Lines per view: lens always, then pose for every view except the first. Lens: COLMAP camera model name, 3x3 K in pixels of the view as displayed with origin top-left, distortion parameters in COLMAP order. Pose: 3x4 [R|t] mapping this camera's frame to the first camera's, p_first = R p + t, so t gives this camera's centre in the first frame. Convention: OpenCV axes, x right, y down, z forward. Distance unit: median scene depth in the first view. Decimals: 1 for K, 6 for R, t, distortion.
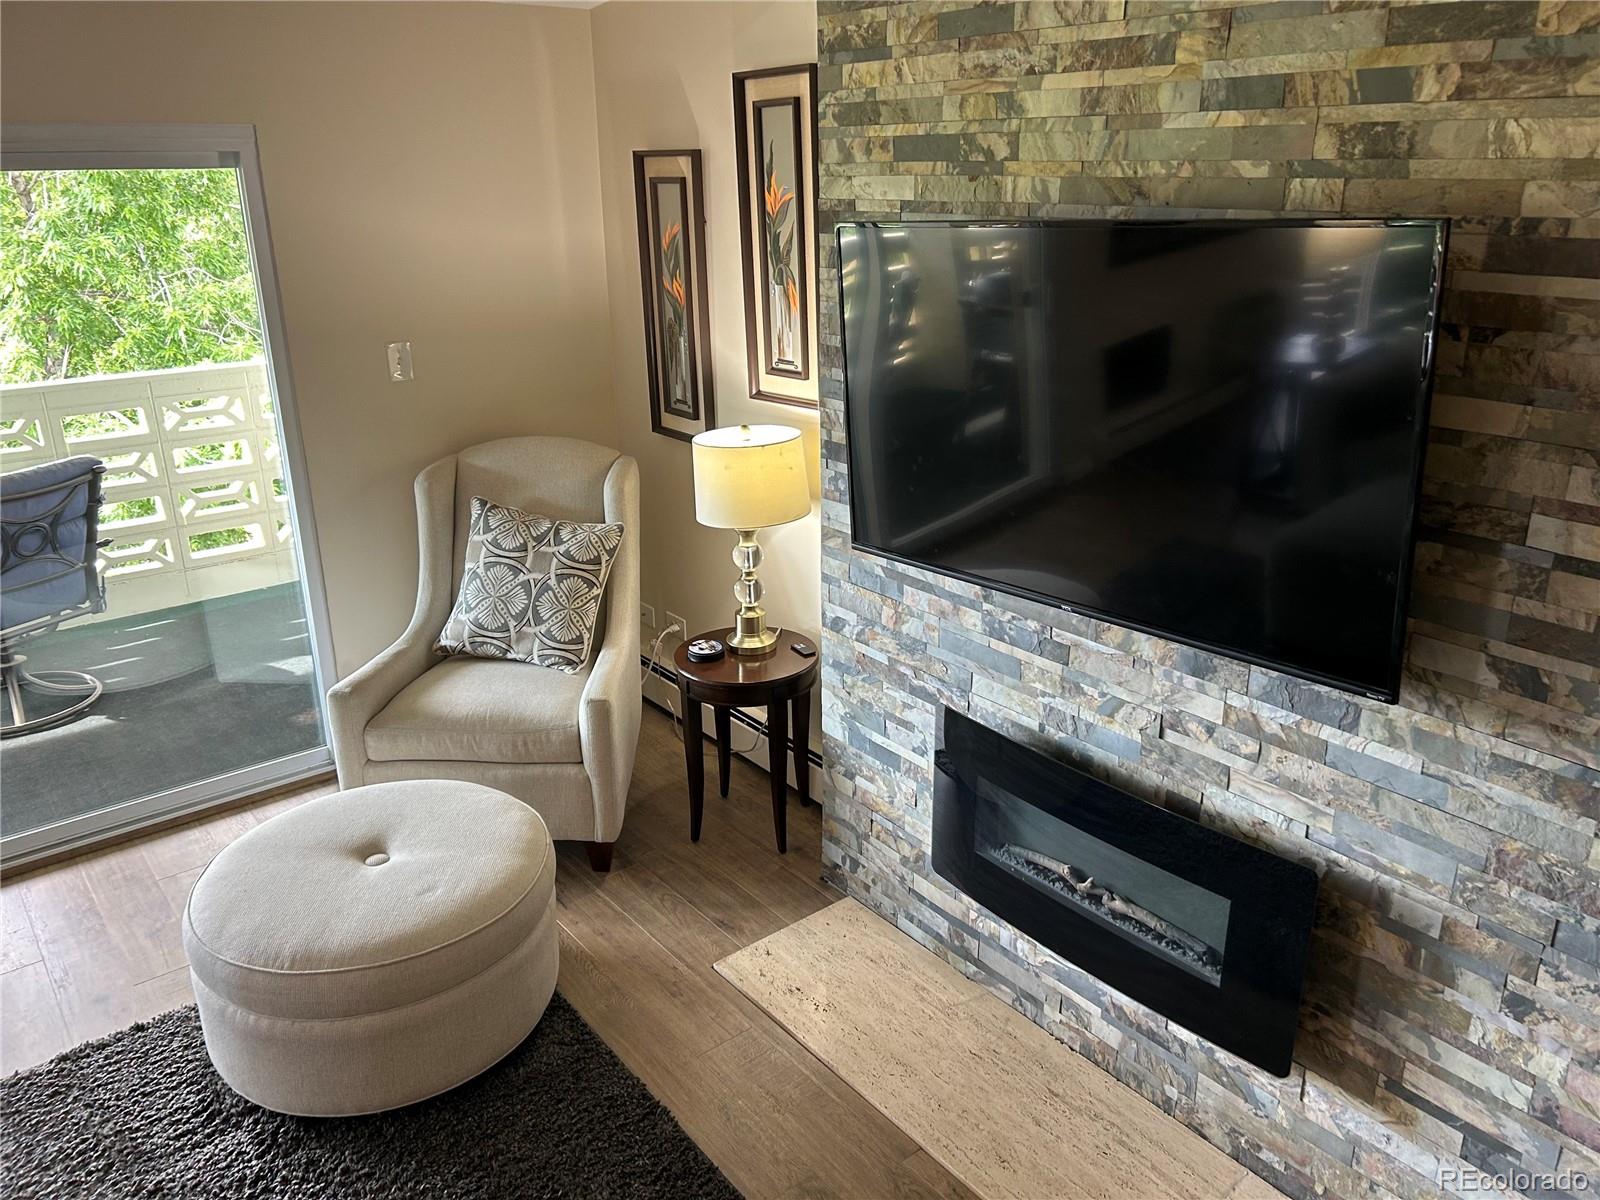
lens RADIAL K [[1214.7, 0, 812.5], [0, 1214.7, 602.7], [0, 0, 1]] dist [0.037583, -0.028415]
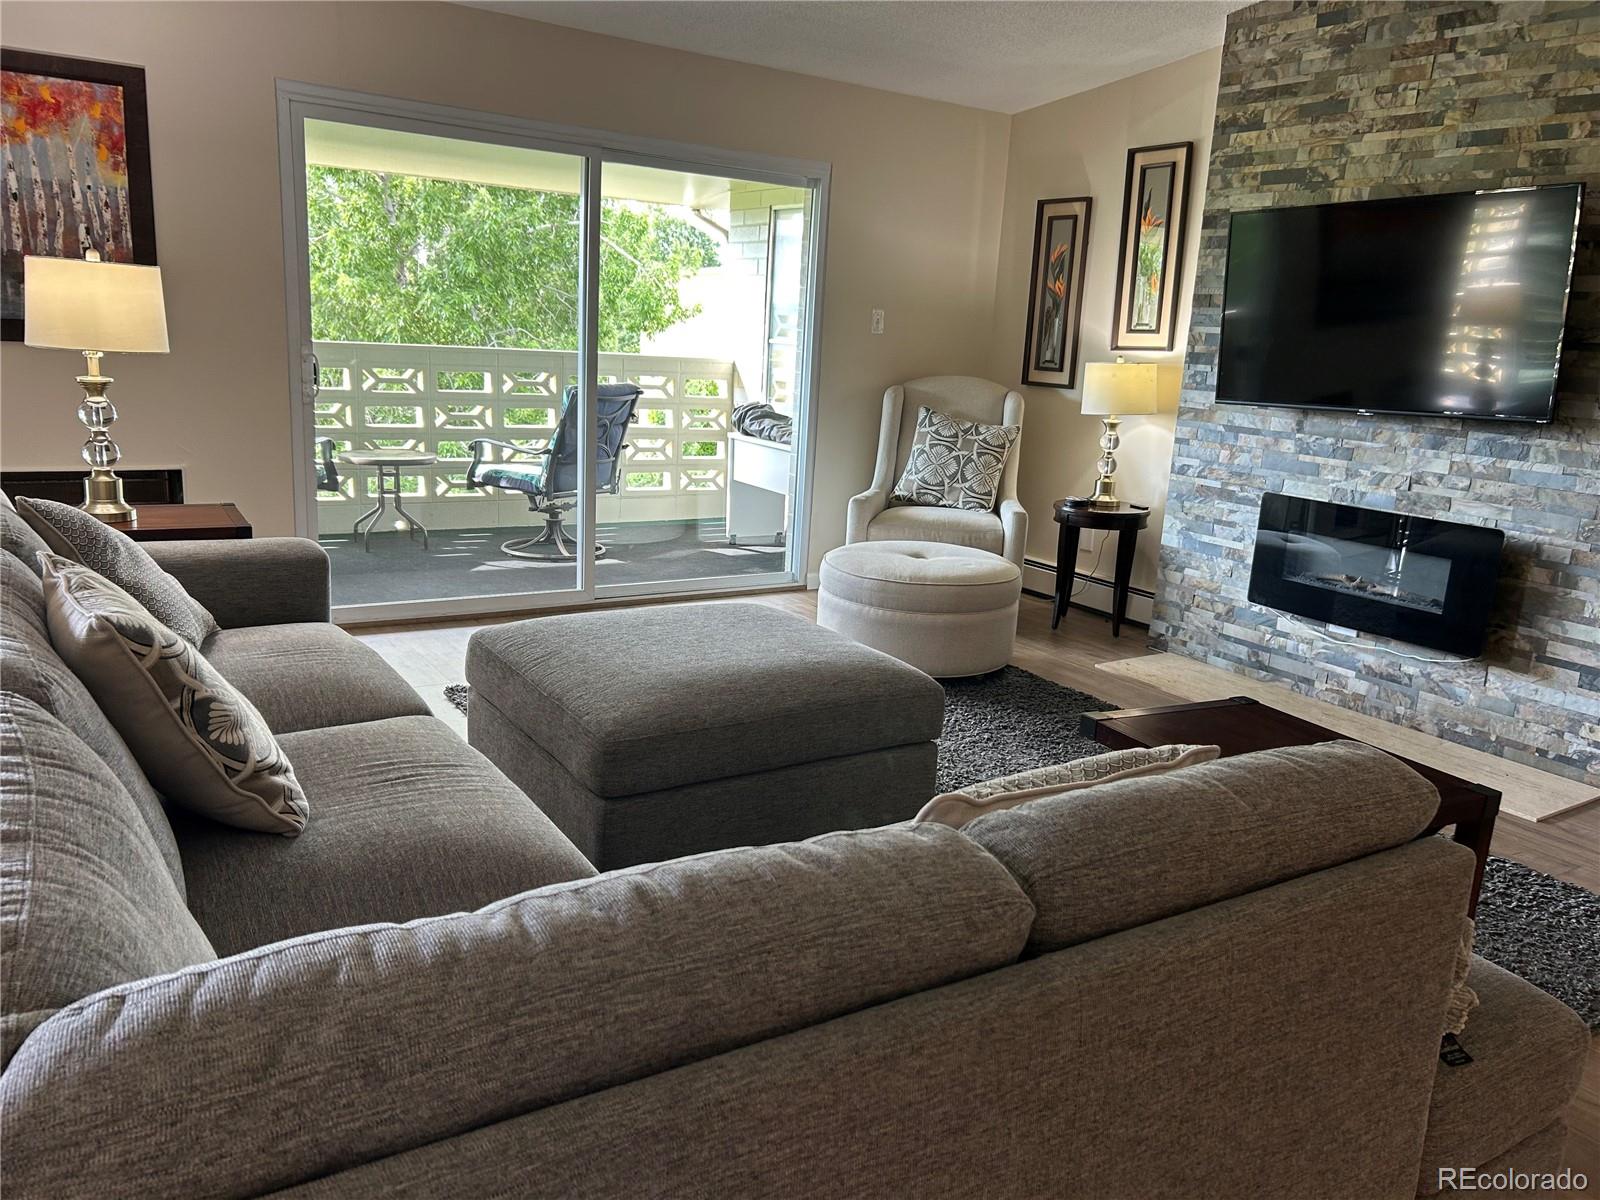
lens RADIAL K [[1214.7, 0, 812.5], [0, 1214.7, 602.7], [0, 0, 1]] dist [0.037583, -0.028415]
pose [[0.992876, 0.084686, -0.083815, -0.400300], [-0.093762, 0.989383, -0.111037, 0.528109], [0.073522, 0.118105, 0.990276, -0.787850]]
